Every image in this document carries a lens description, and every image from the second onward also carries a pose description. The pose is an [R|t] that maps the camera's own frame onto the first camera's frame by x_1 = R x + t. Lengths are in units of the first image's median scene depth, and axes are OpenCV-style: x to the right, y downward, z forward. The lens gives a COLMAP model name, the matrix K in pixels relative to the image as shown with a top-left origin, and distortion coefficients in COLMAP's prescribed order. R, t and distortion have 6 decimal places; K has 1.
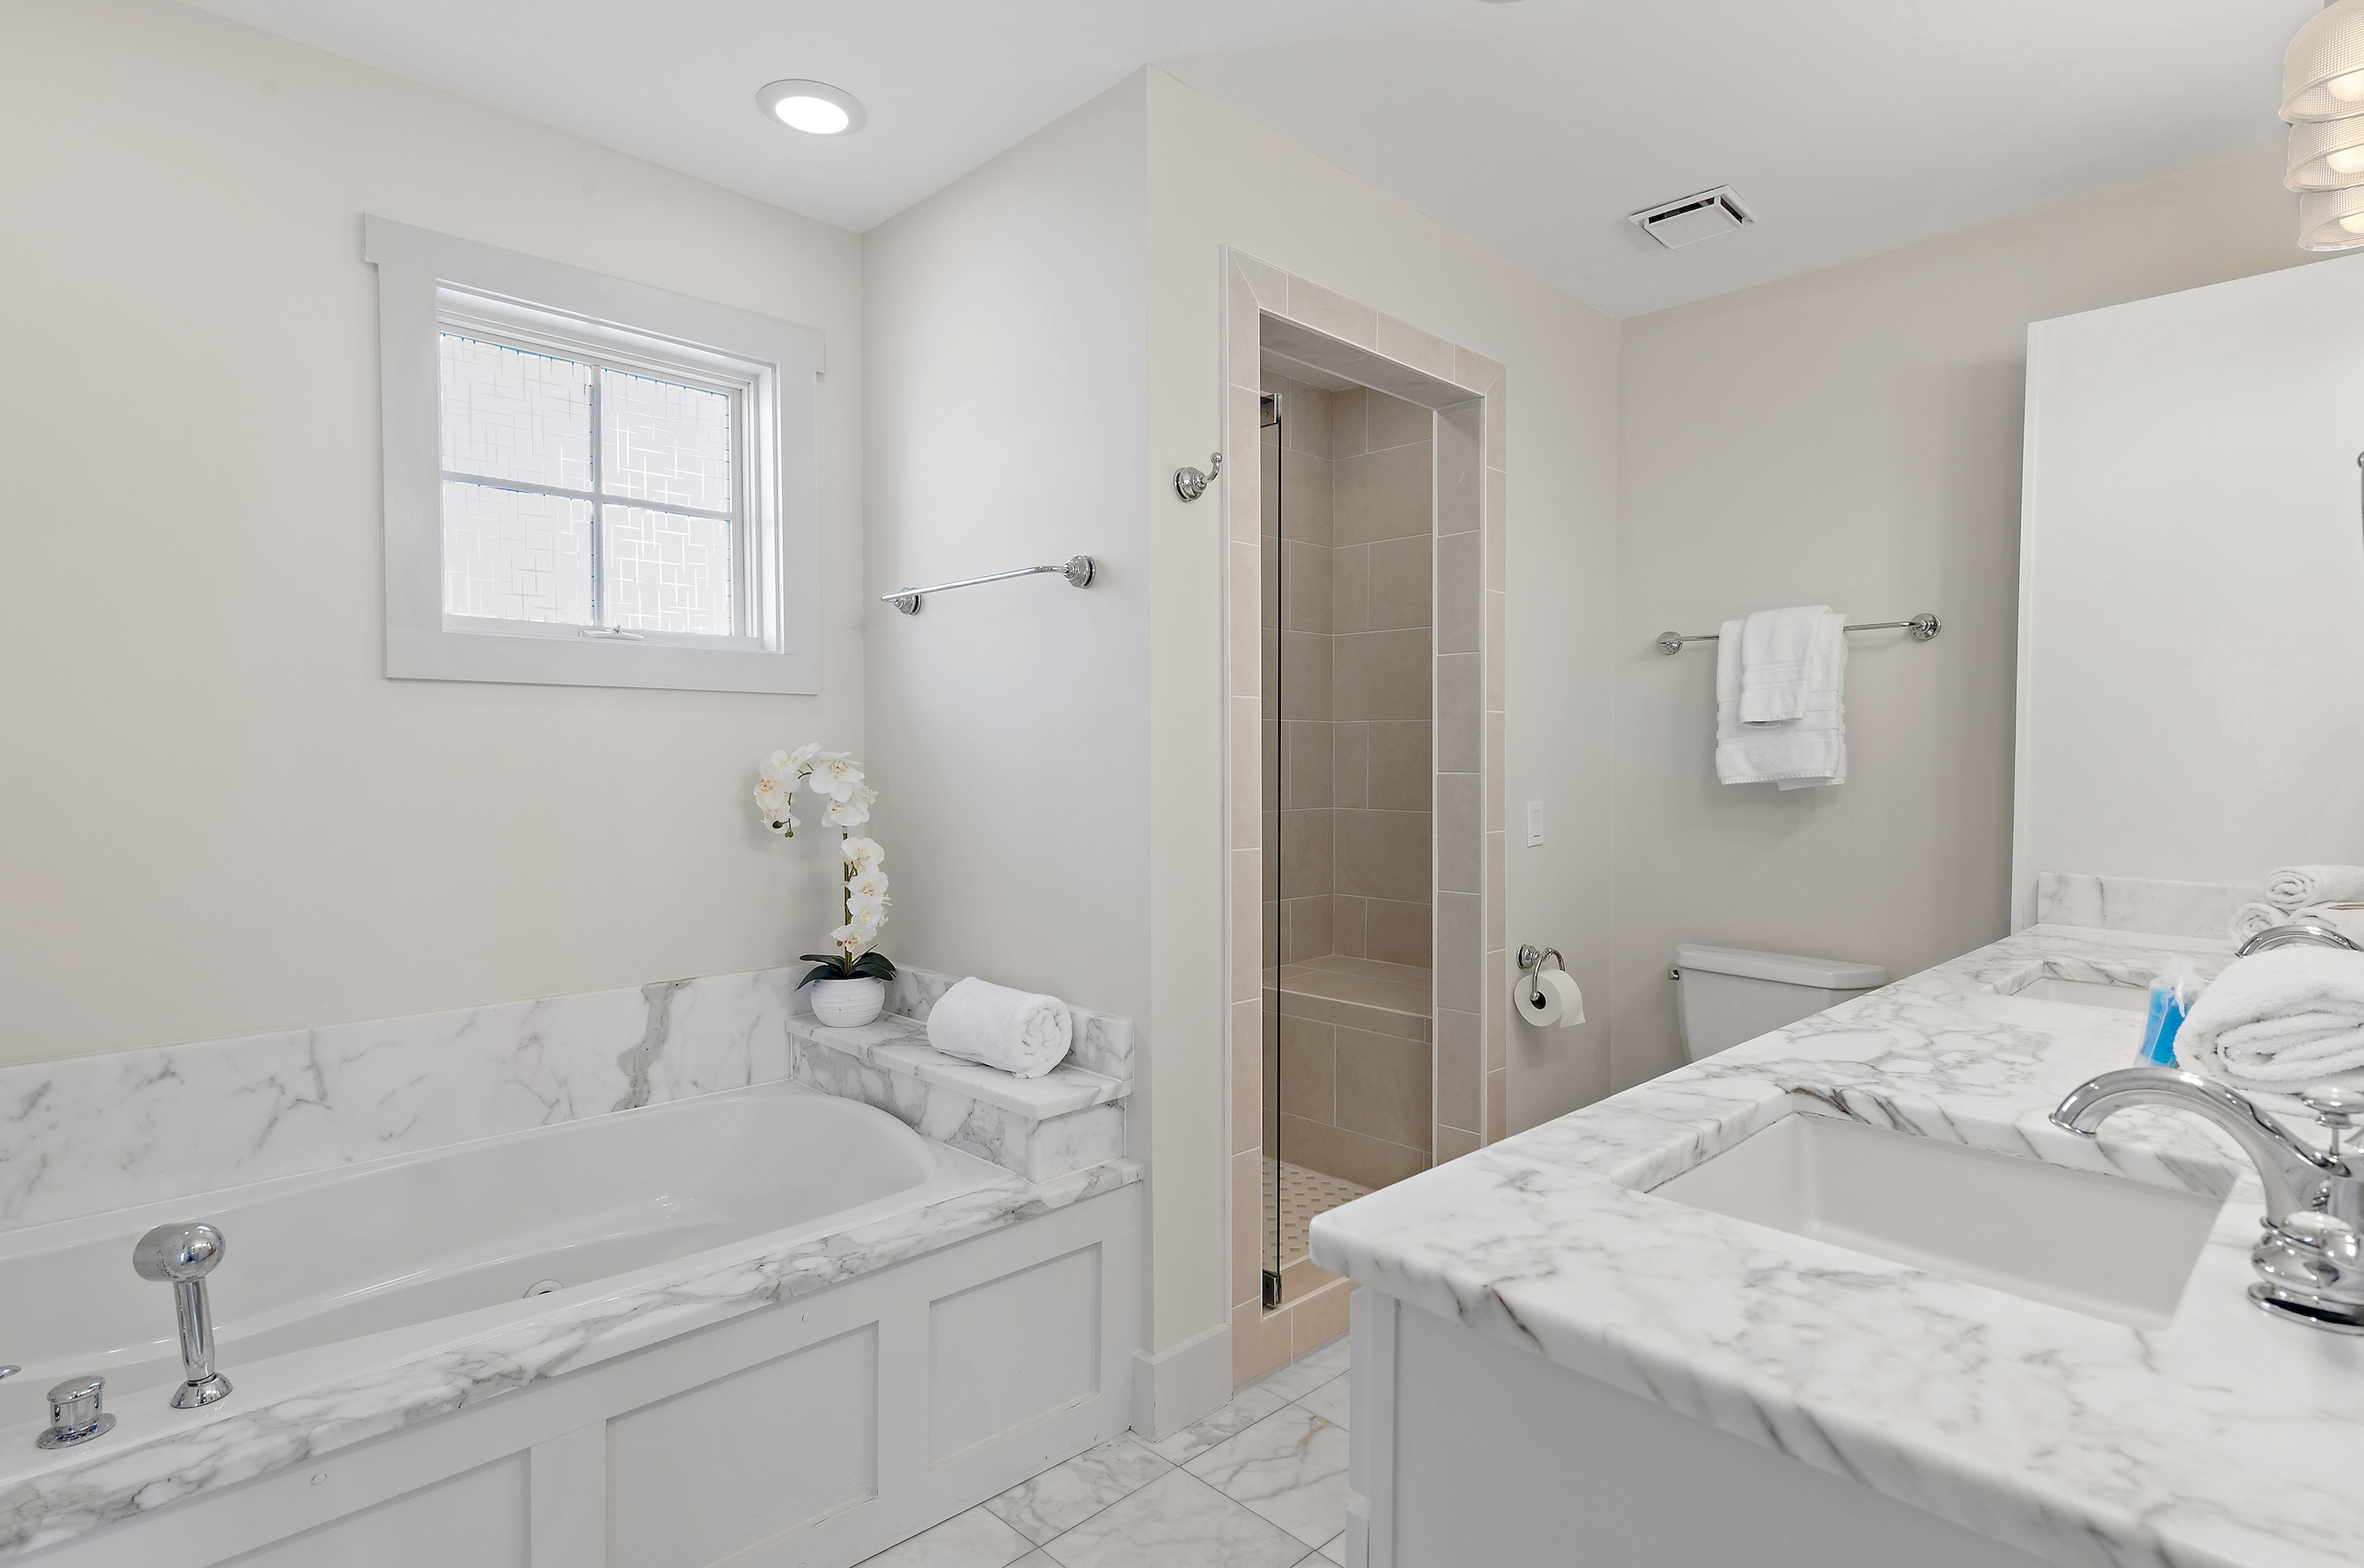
lens RADIAL K [[1163.2, 0, 1180.3], [0, 1163.2, 780.9], [0, 0, 1]] dist [0.010179, 0.001833]
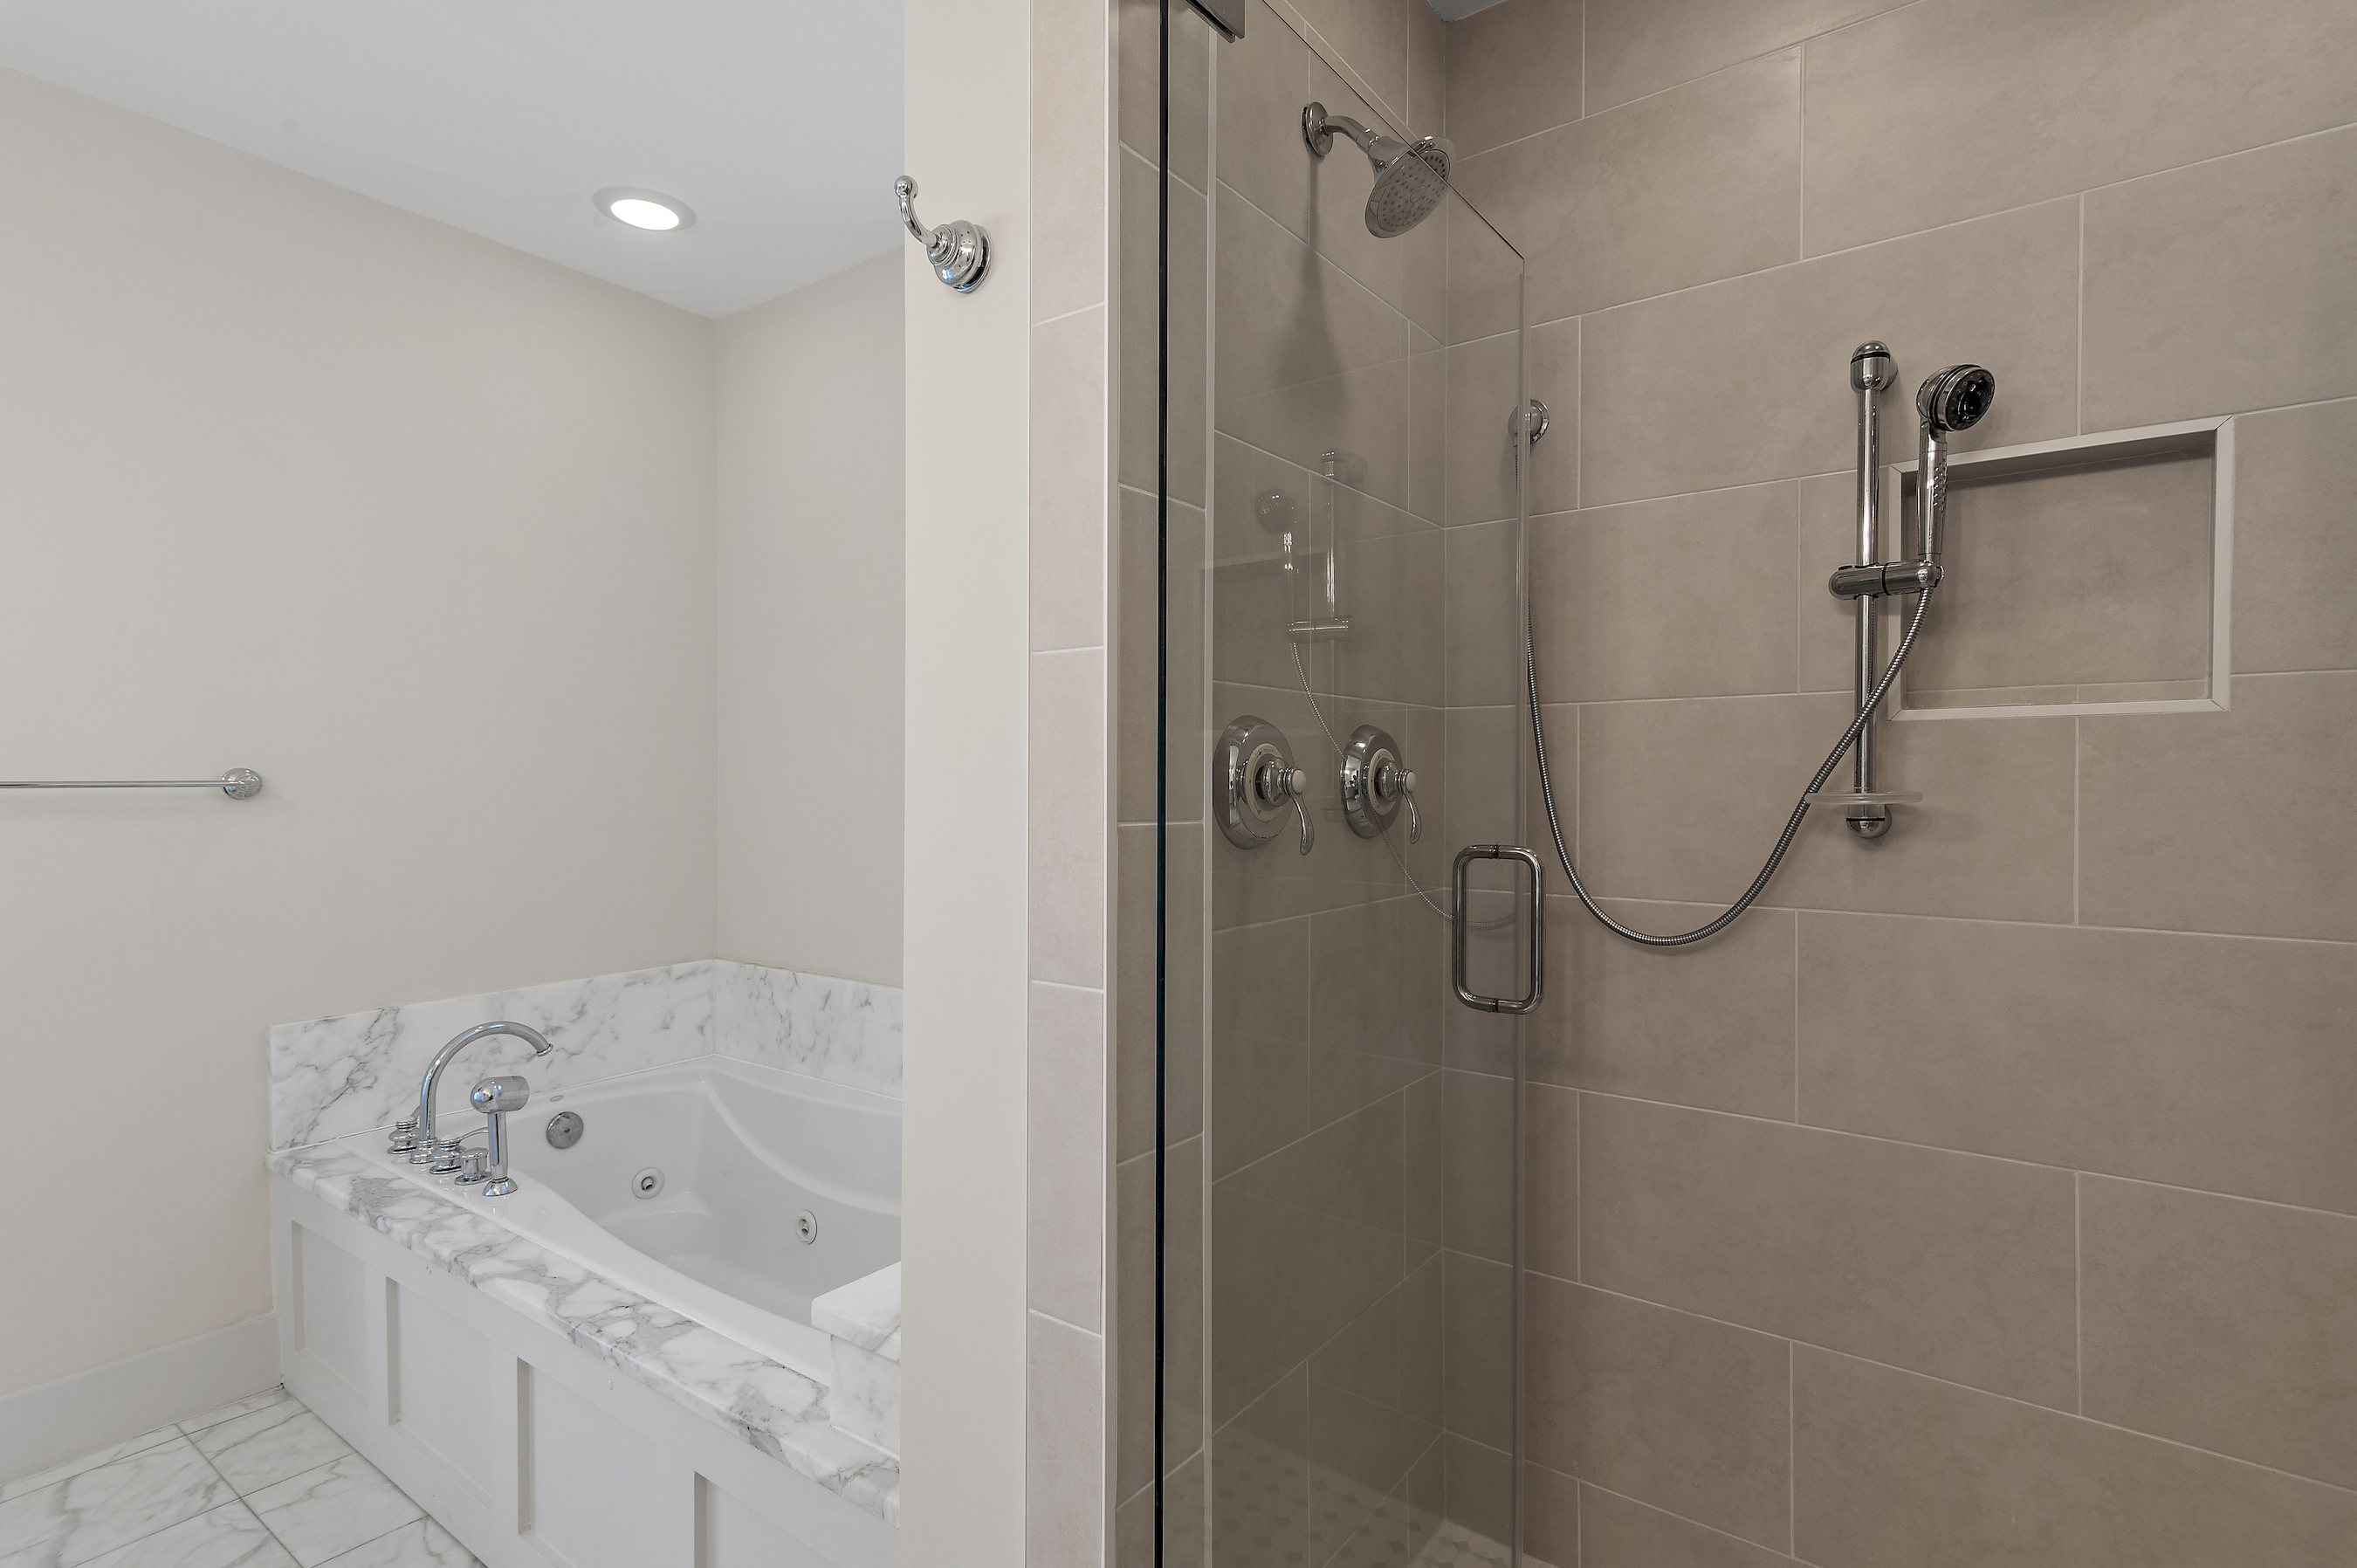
lens RADIAL K [[1159.9, 0, 1177.5], [0, 1159.9, 781.0], [0, 0, 1]] dist [0.010179, 0.001833]
pose [[0.176668, 0.011462, -0.984204, 0.698859], [-0.014995, 0.999847, 0.008953, -0.049067], [0.984156, 0.013177, 0.176813, 1.283107]]
